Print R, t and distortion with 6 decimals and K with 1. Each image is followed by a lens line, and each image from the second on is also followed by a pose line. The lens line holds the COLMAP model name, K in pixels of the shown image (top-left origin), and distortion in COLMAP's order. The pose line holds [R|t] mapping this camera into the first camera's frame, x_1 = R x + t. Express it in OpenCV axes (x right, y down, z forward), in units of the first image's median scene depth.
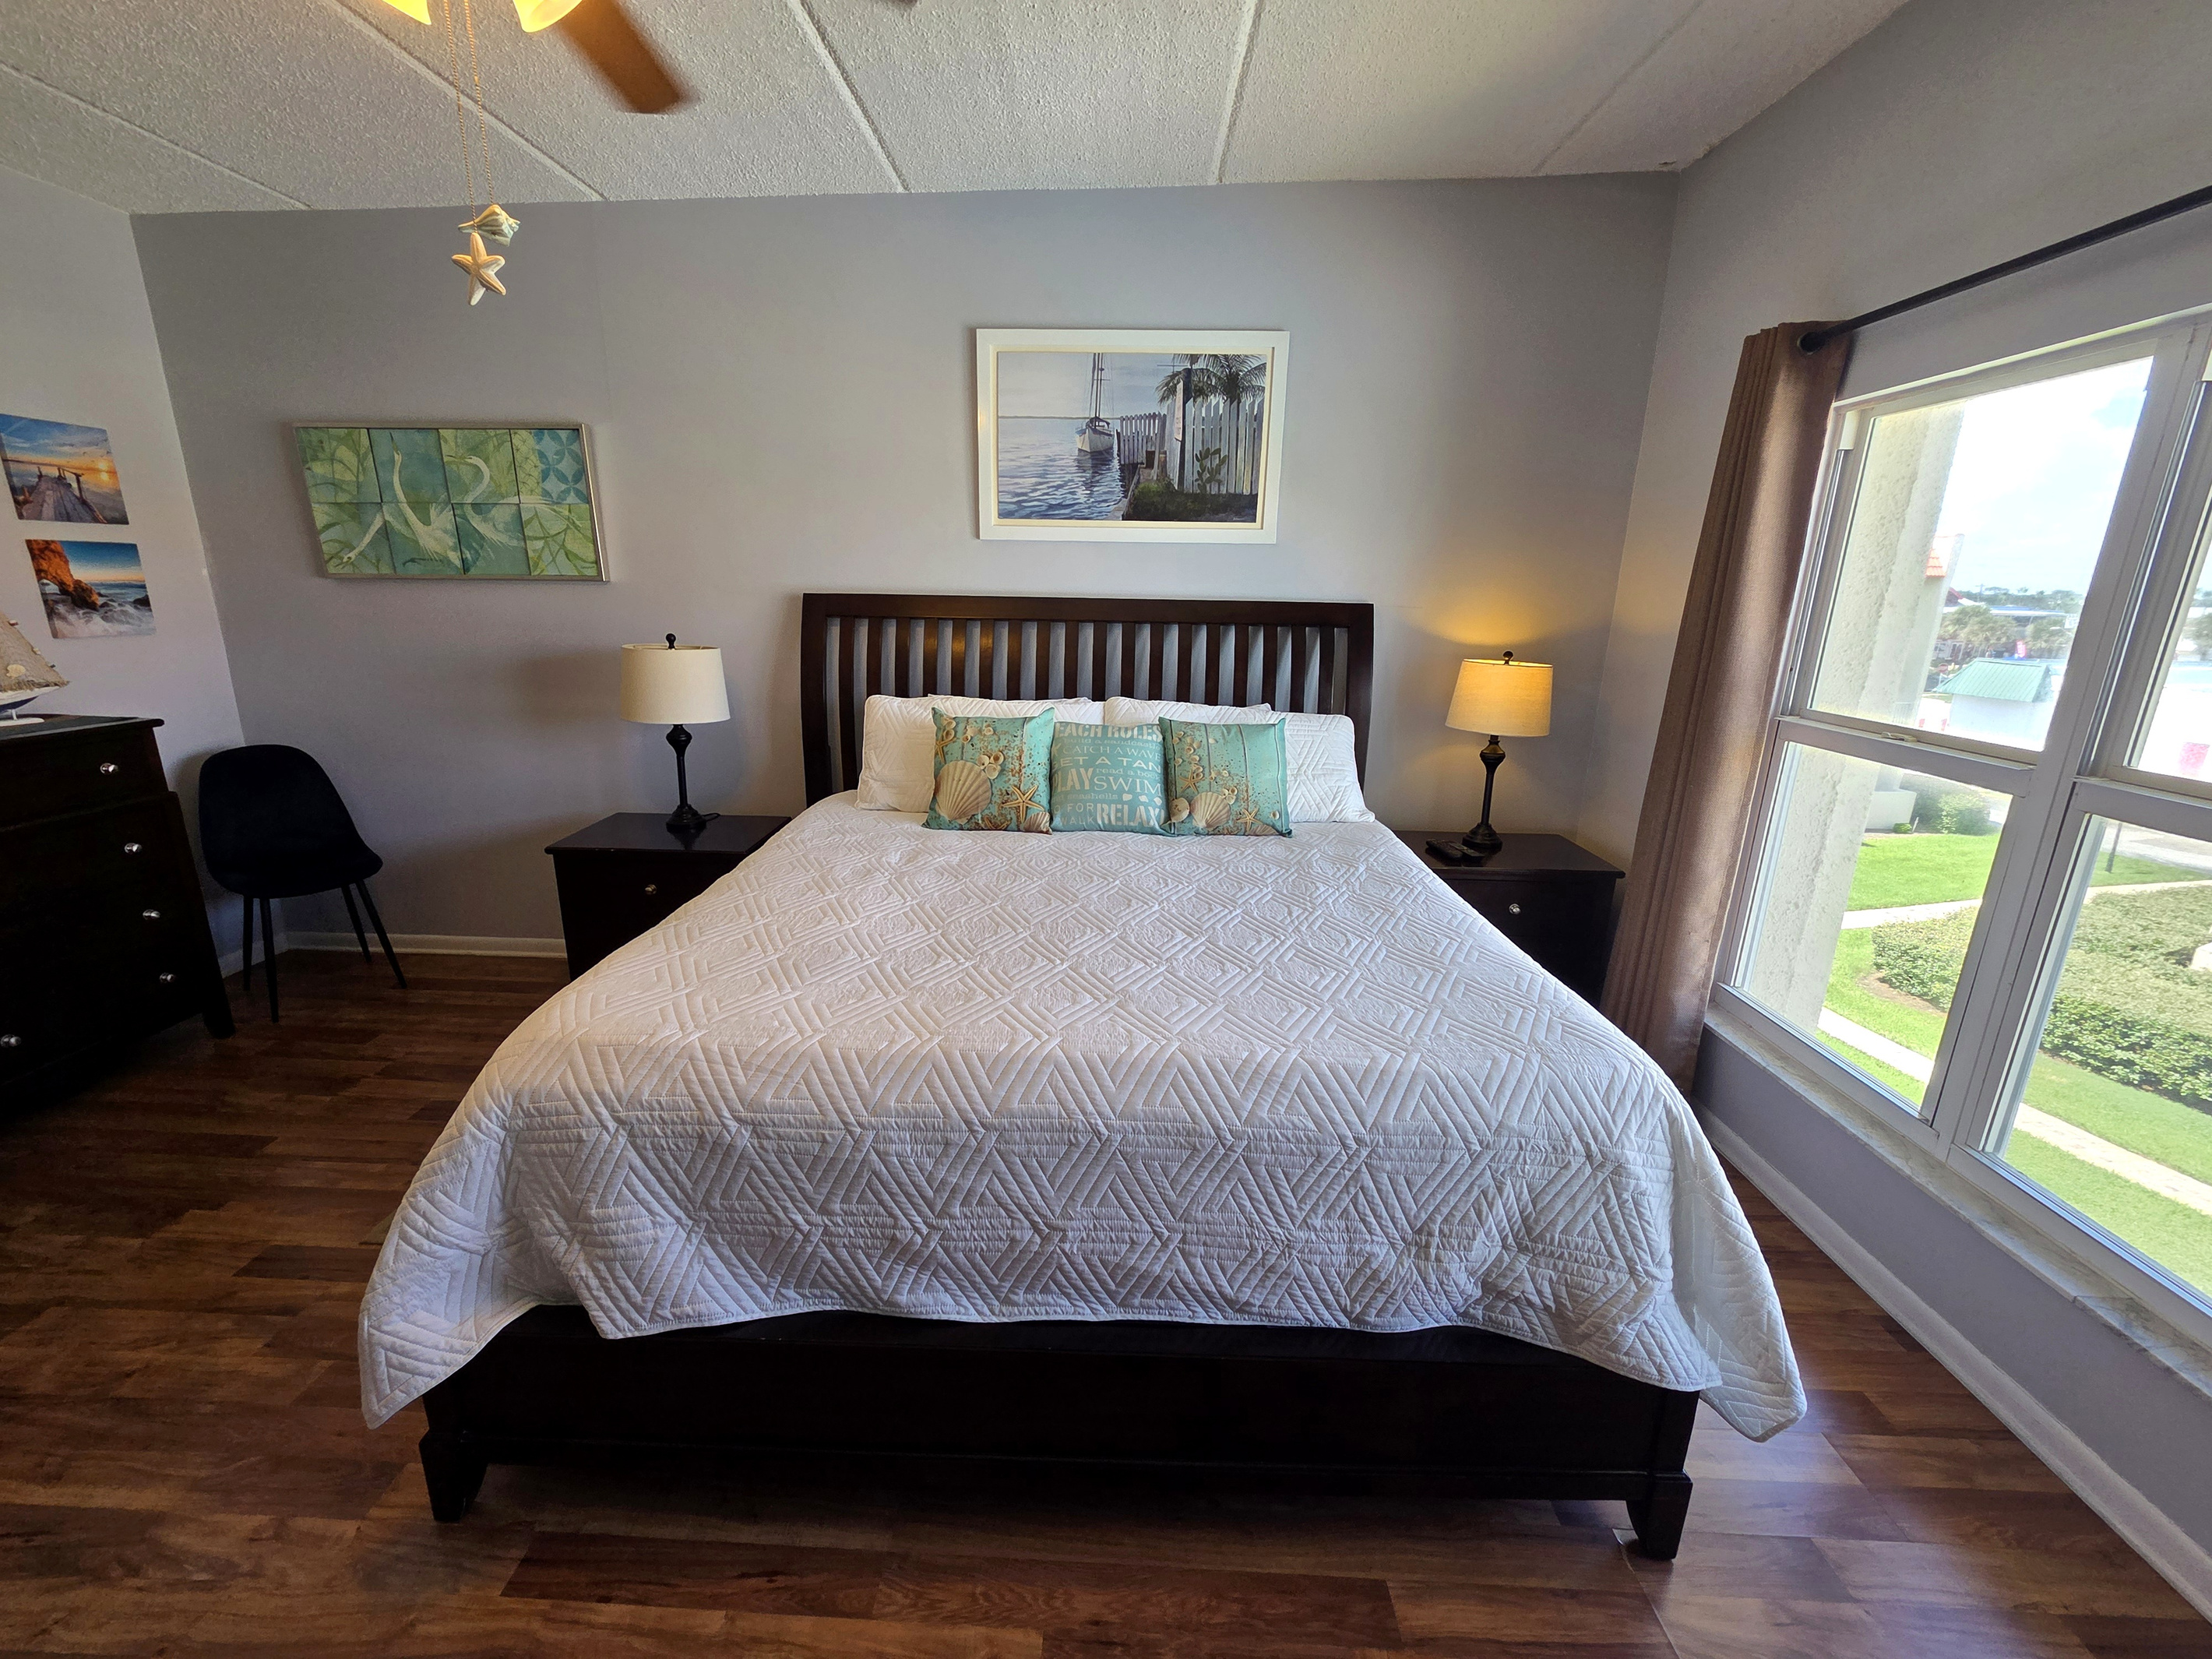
lens RADIAL K [[907.0, 0, 1096.8], [0, 907.0, 828.3], [0, 0, 1]] dist [-0.003127, 0.000705]
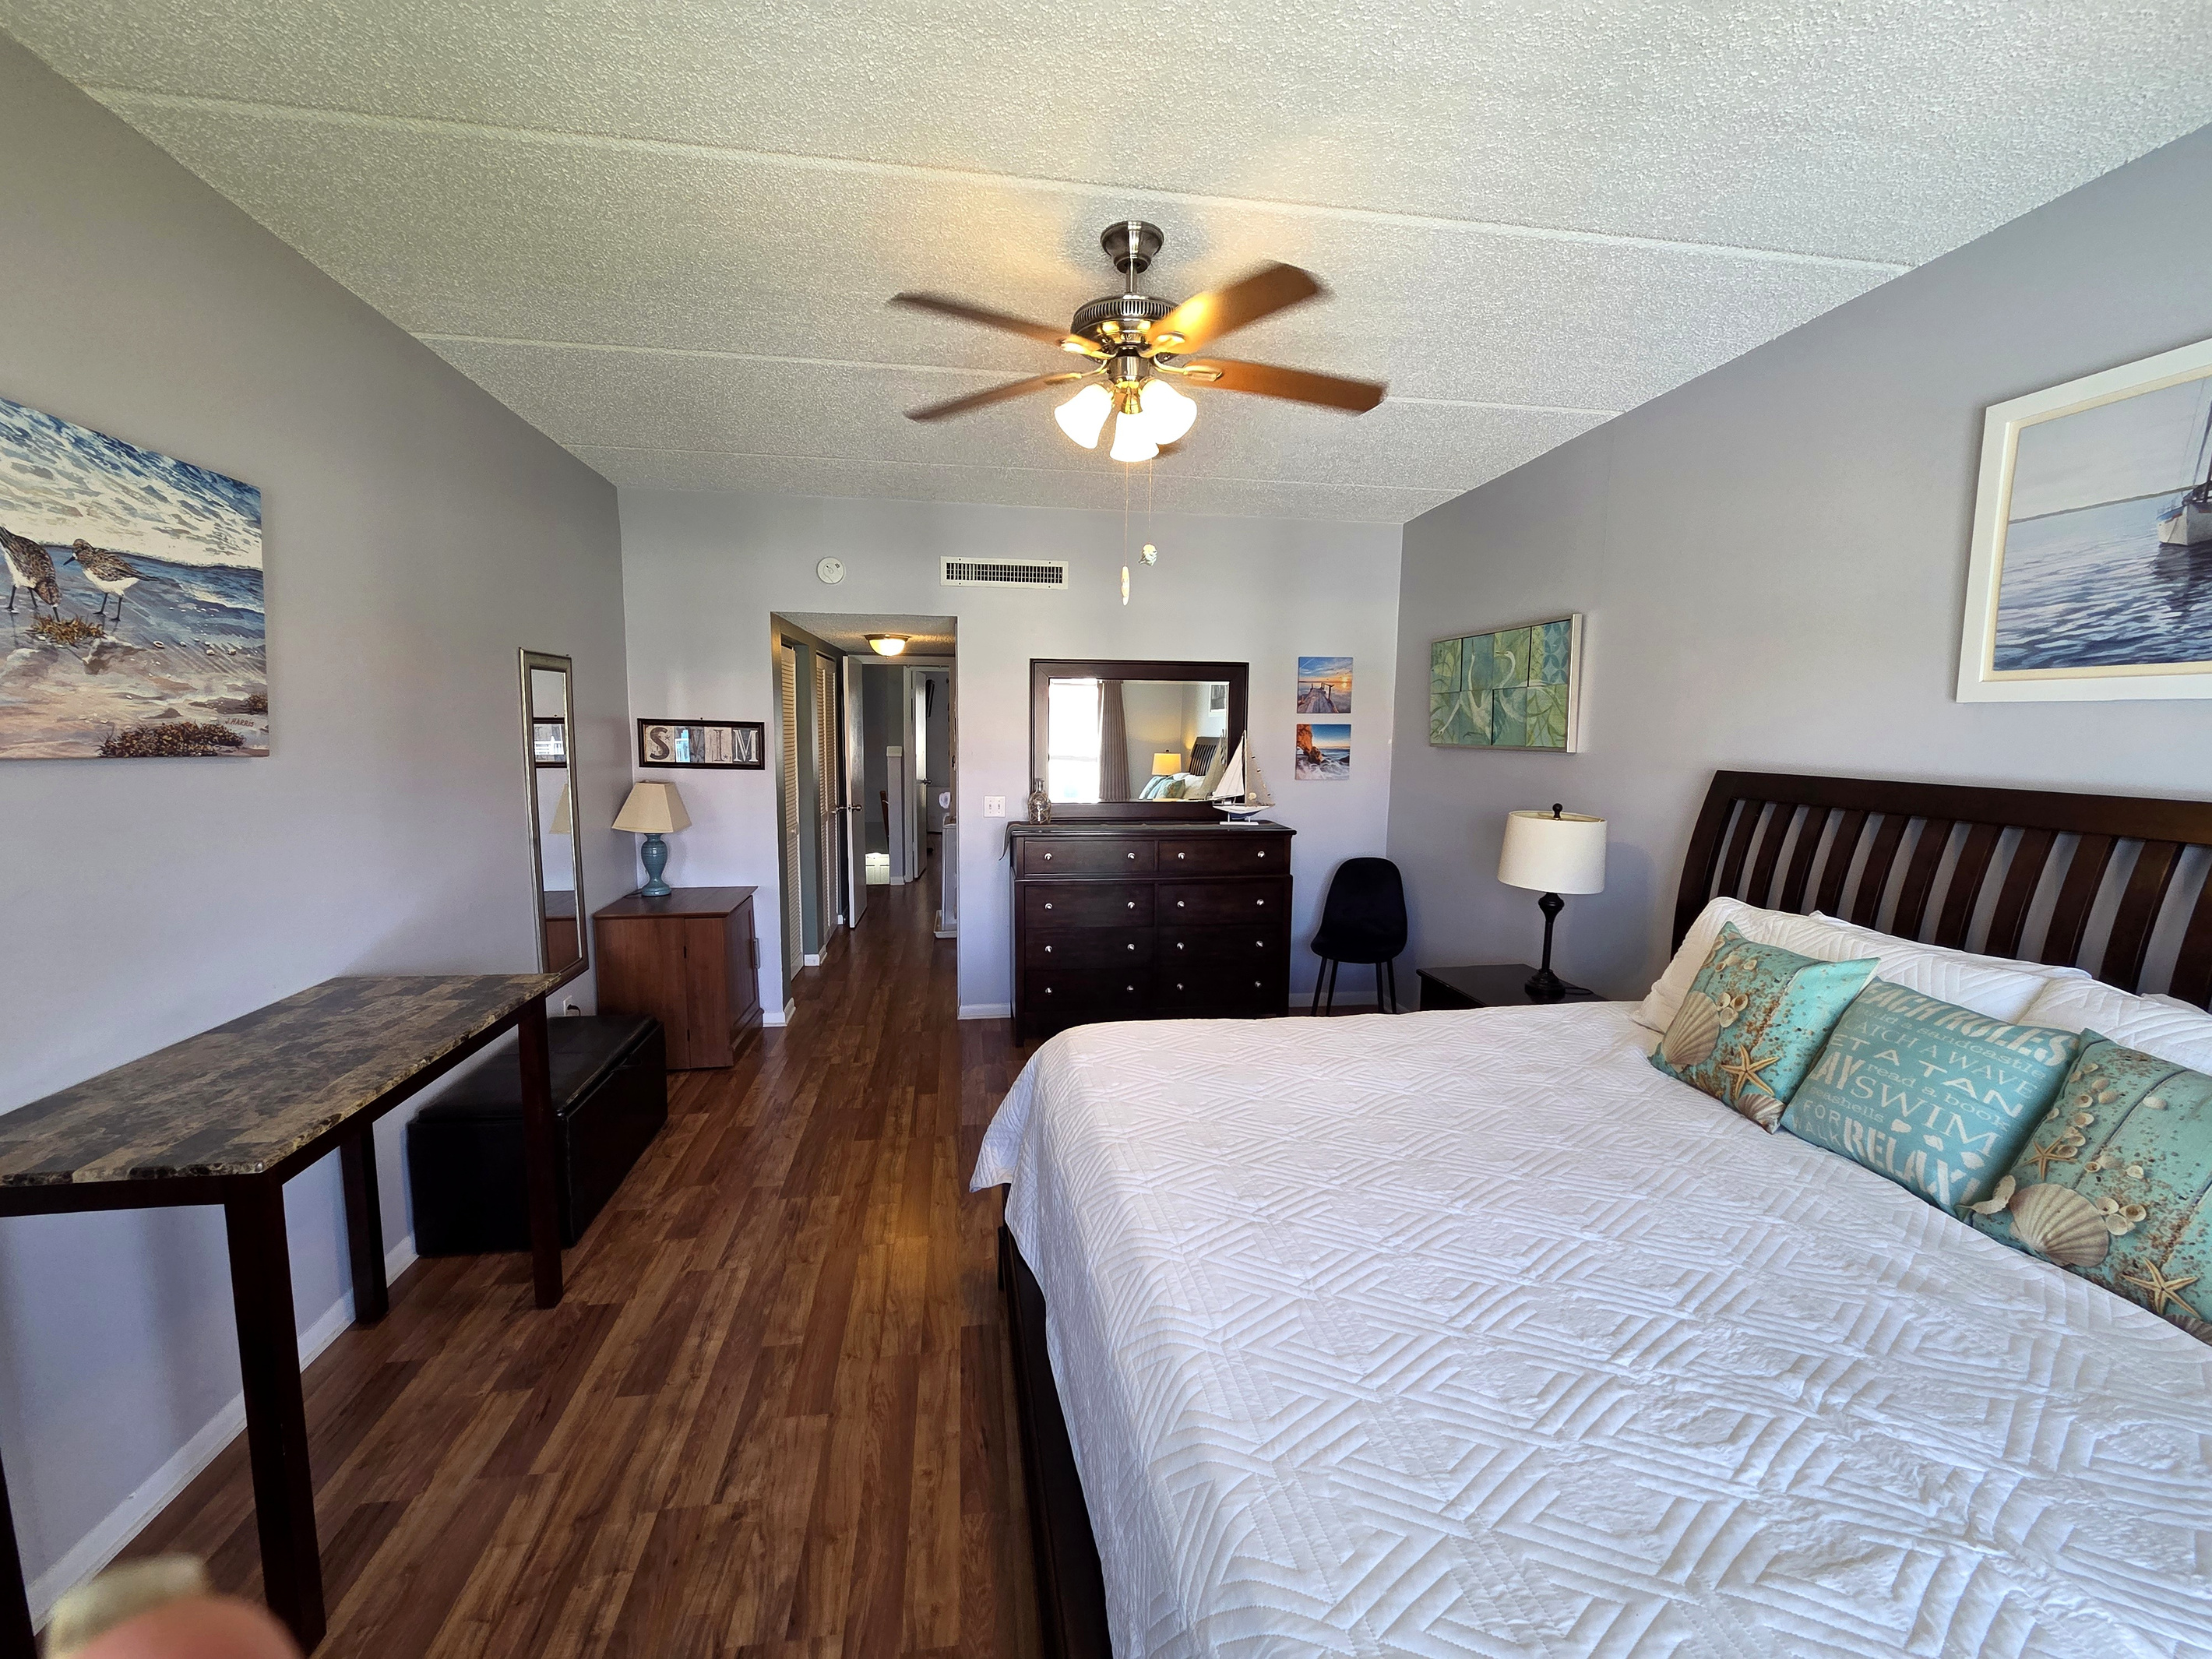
lens RADIAL K [[907.0, 0, 1085.7], [0, 907.0, 824.9], [0, 0, 1]] dist [-0.003127, 0.000705]
pose [[0.170658, 0.095960, -0.980647, 0.437269], [-0.258690, 0.964697, 0.049381, -0.100706], [0.950766, 0.245257, 0.189457, 0.291394]]
